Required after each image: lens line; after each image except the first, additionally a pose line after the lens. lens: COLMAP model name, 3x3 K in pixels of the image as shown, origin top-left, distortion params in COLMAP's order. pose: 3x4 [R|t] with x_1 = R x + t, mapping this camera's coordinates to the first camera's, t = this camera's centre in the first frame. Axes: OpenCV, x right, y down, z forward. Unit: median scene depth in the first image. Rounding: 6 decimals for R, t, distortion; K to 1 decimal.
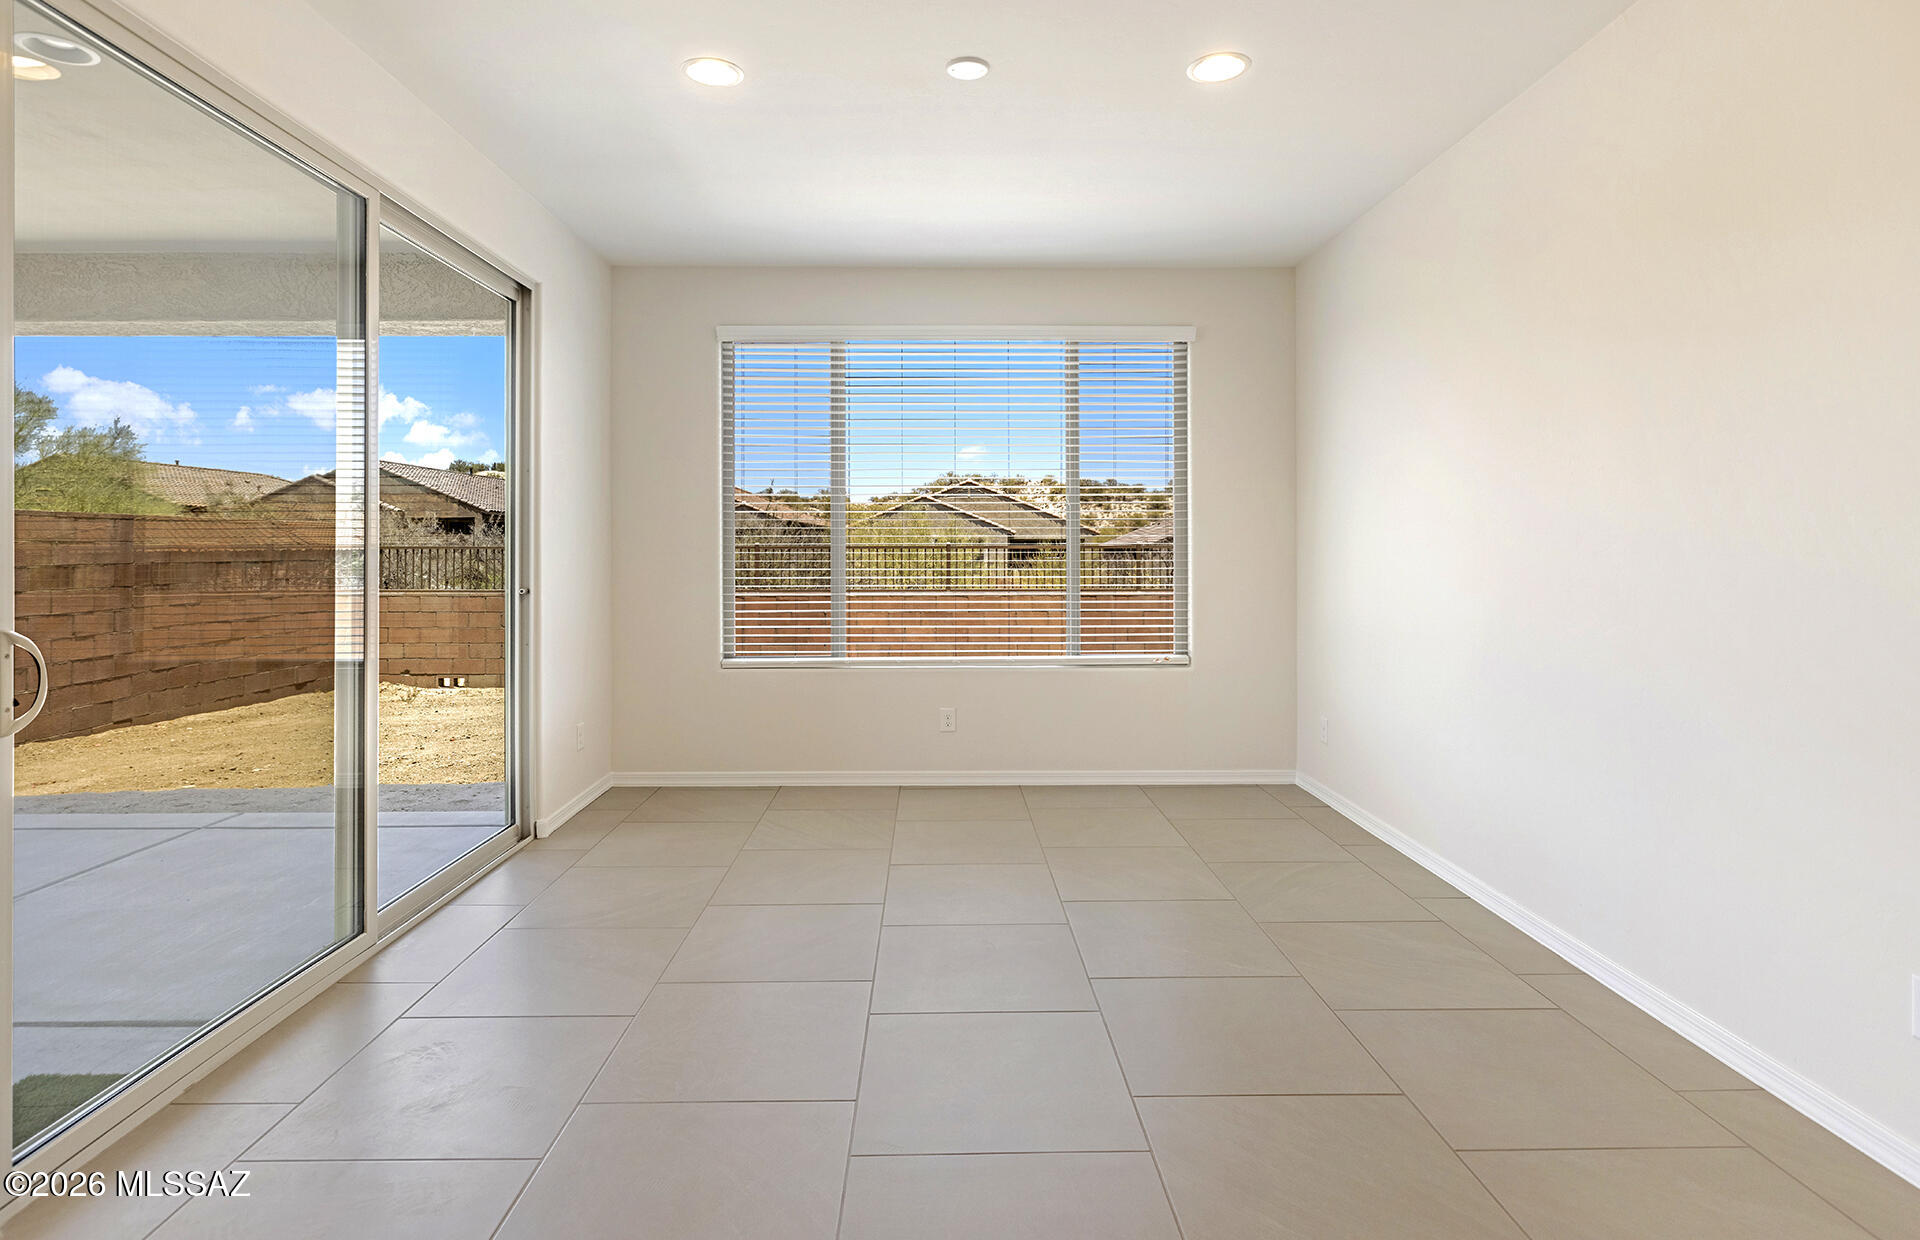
lens RADIAL K [[983.9, 0, 957.2], [0, 983.9, 548.2], [0, 0, 1]] dist [-0.001091, 0.000143]
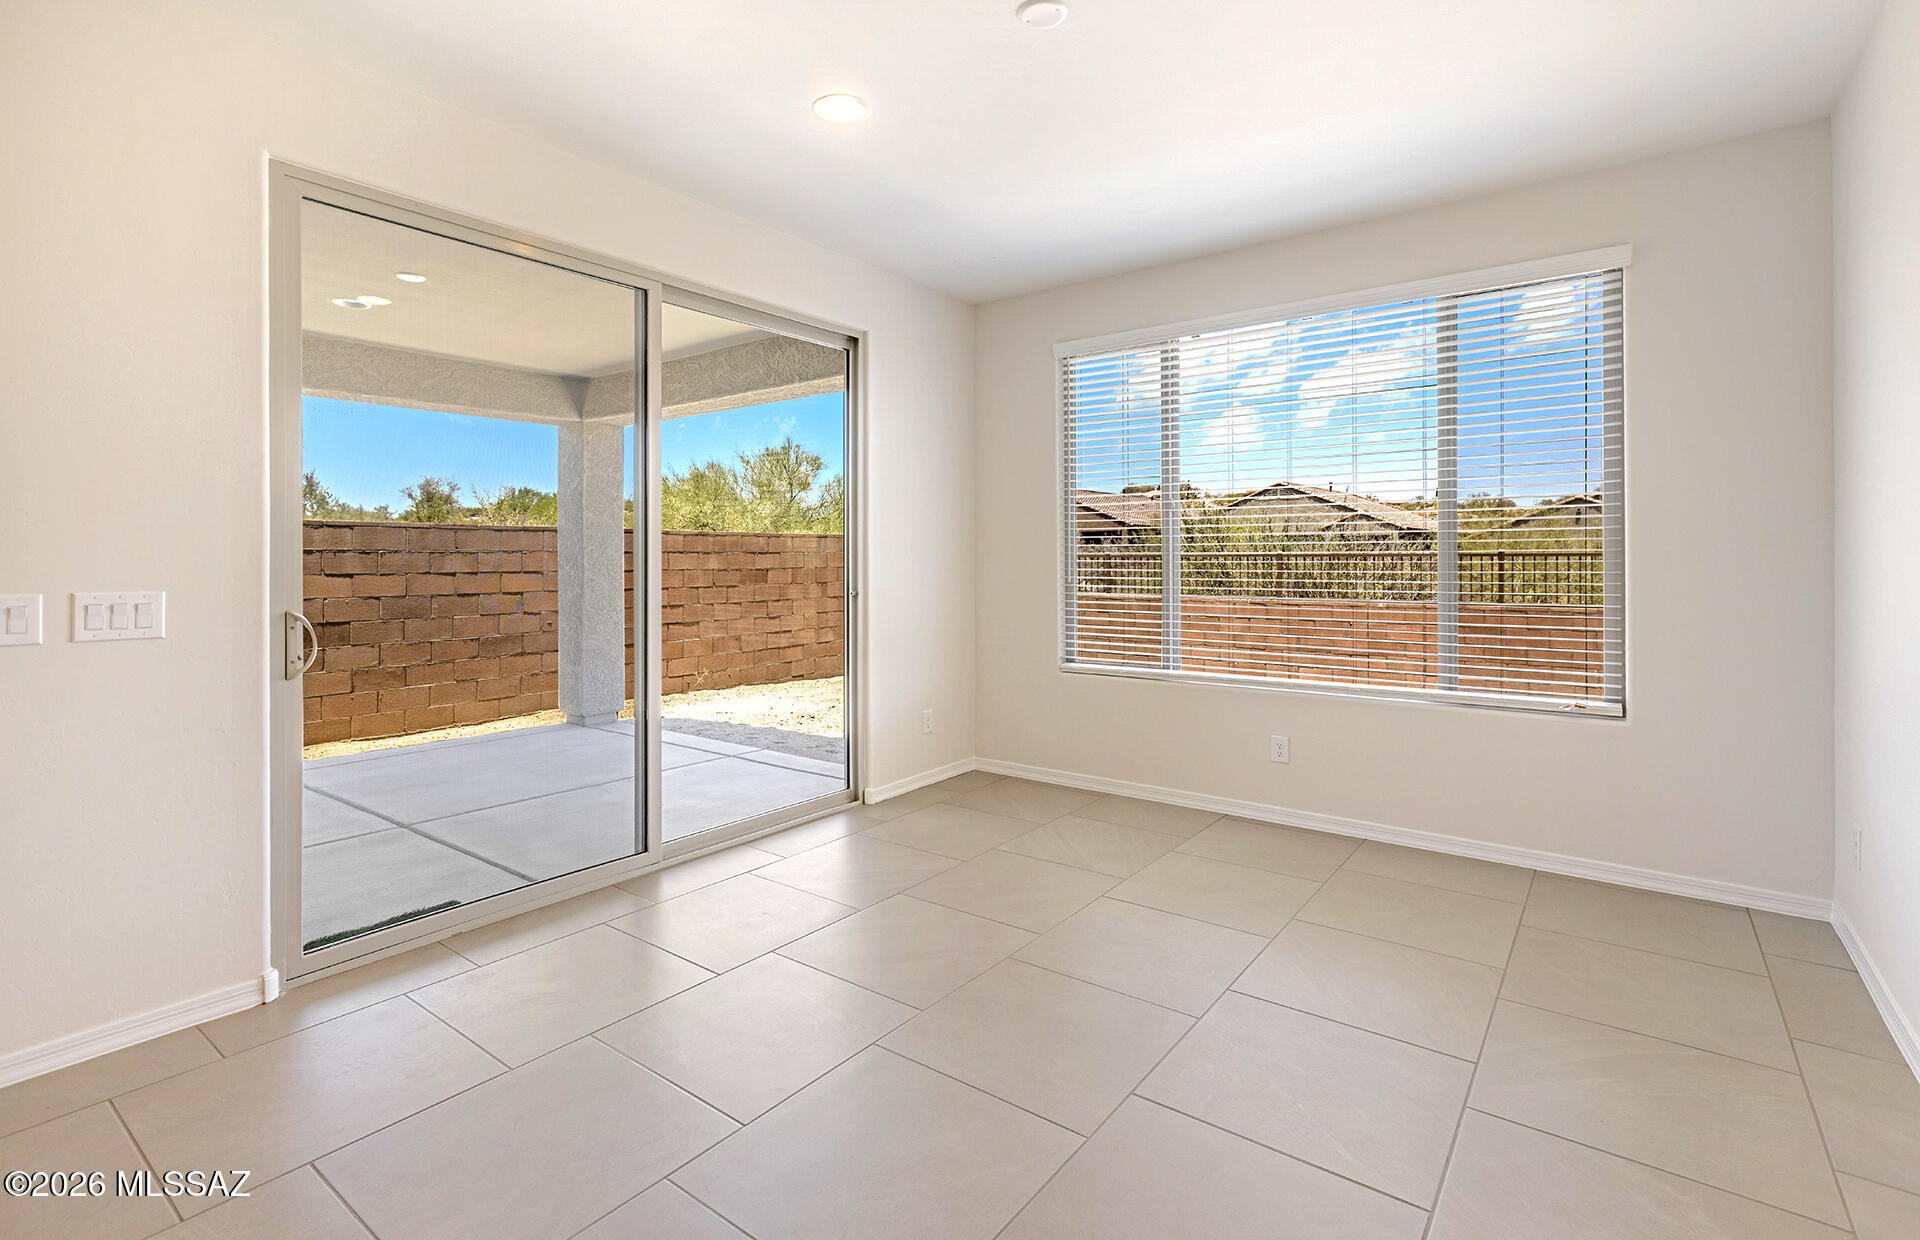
lens RADIAL K [[890.2, 0, 959.2], [0, 890.2, 564.7], [0, 0, 1]] dist [0.003973, 0.000153]
pose [[0.783832, 0.003373, -0.620964, 0.262539], [0.002318, 0.999962, 0.008357, 0.000105], [0.620969, -0.007990, 0.783794, 0.191060]]
